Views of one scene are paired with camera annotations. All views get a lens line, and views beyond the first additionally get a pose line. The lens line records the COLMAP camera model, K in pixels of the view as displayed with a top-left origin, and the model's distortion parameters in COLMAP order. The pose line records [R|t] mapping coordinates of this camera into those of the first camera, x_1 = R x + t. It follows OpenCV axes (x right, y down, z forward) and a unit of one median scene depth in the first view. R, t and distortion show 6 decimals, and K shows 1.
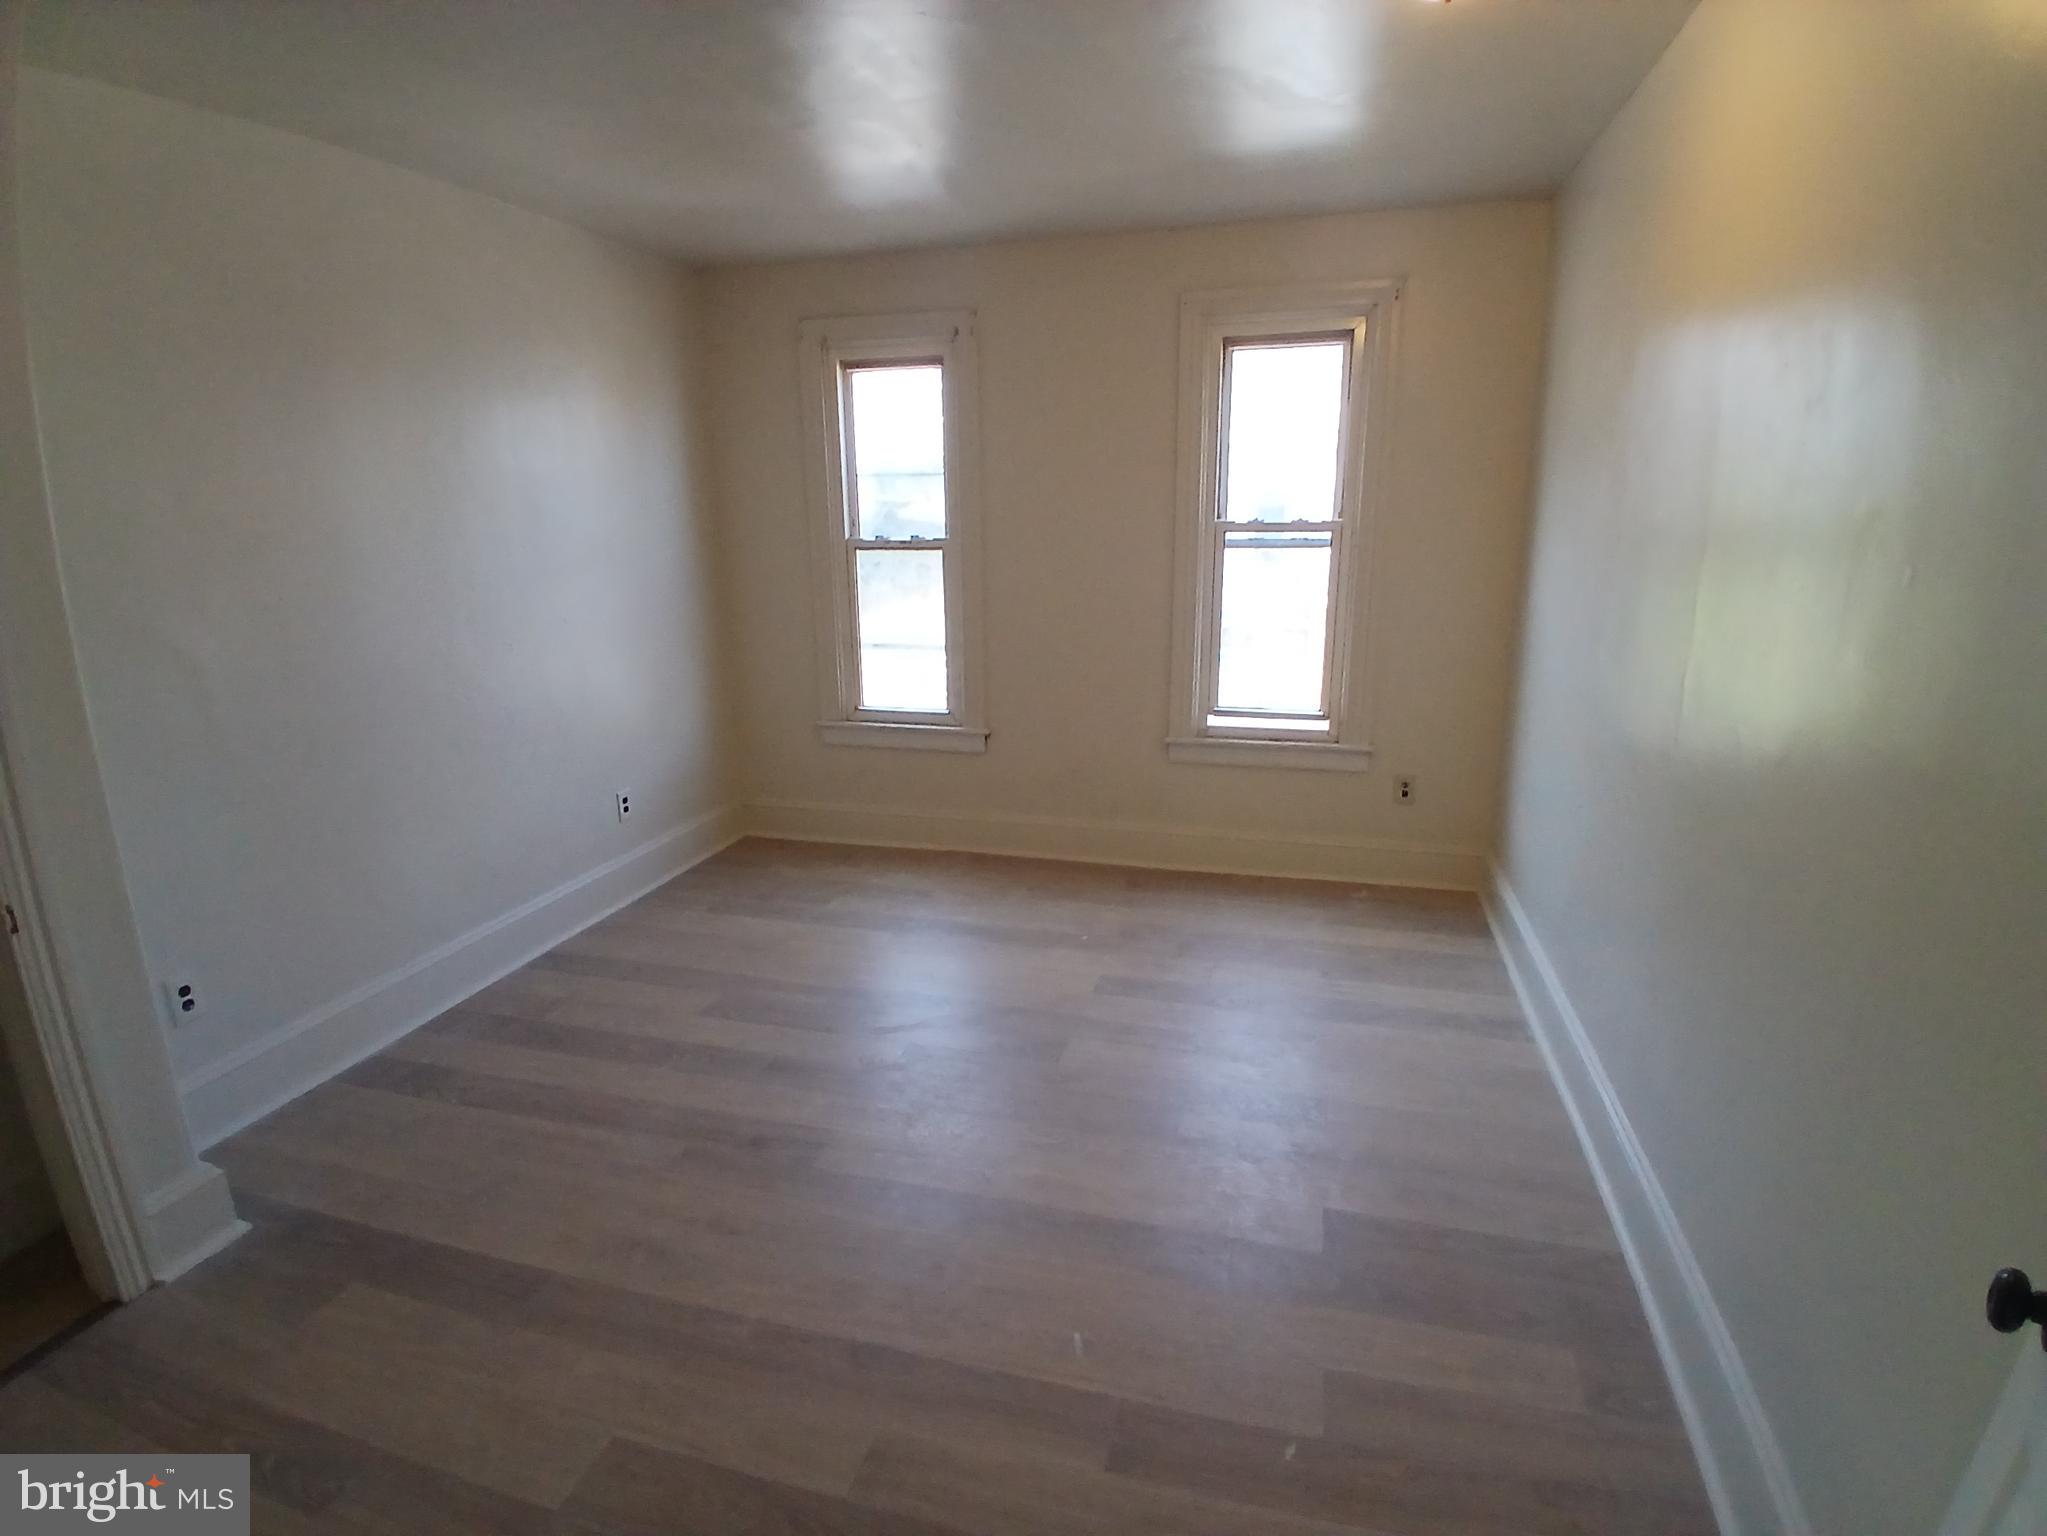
lens RADIAL K [[1009.6, 0, 1023.5], [0, 1009.6, 768.0], [0, 0, 1]] dist [0.001385, 0.000251]
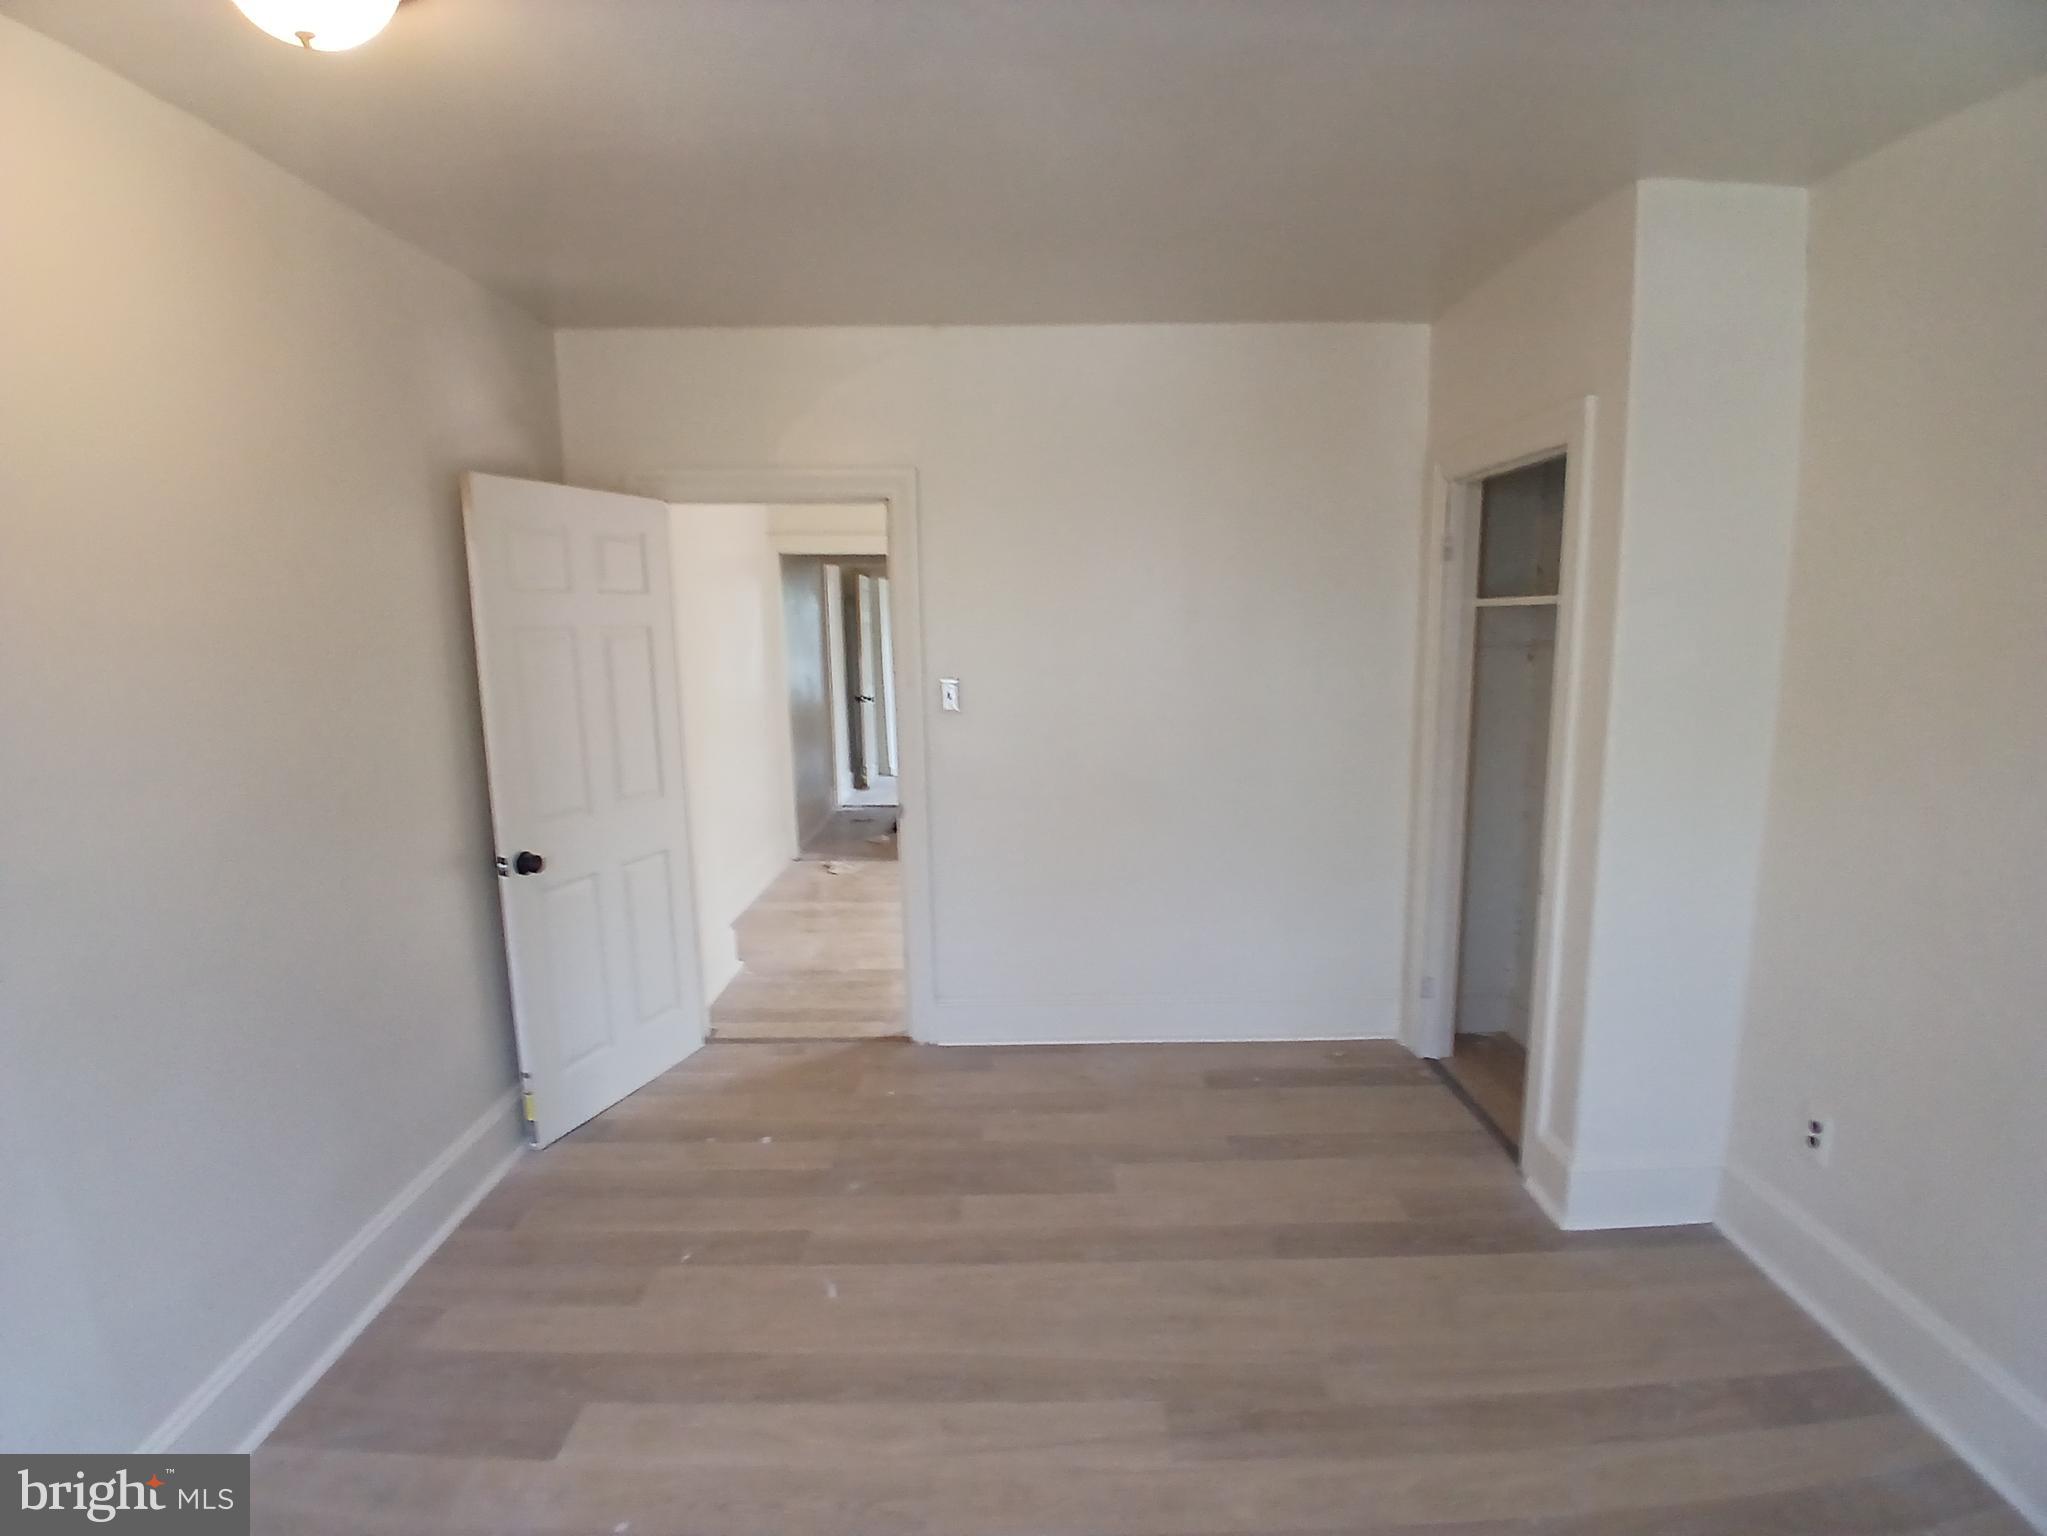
lens RADIAL K [[1020.7, 0, 1023.5], [0, 1020.7, 768.0], [0, 0, 1]] dist [-0.001130, -0.000175]
pose [[-0.954668, 0.078858, -0.287036, 0.126848], [-0.040829, 0.920469, 0.388678, -0.498205], [0.294858, 0.382778, -0.875522, 1.770282]]
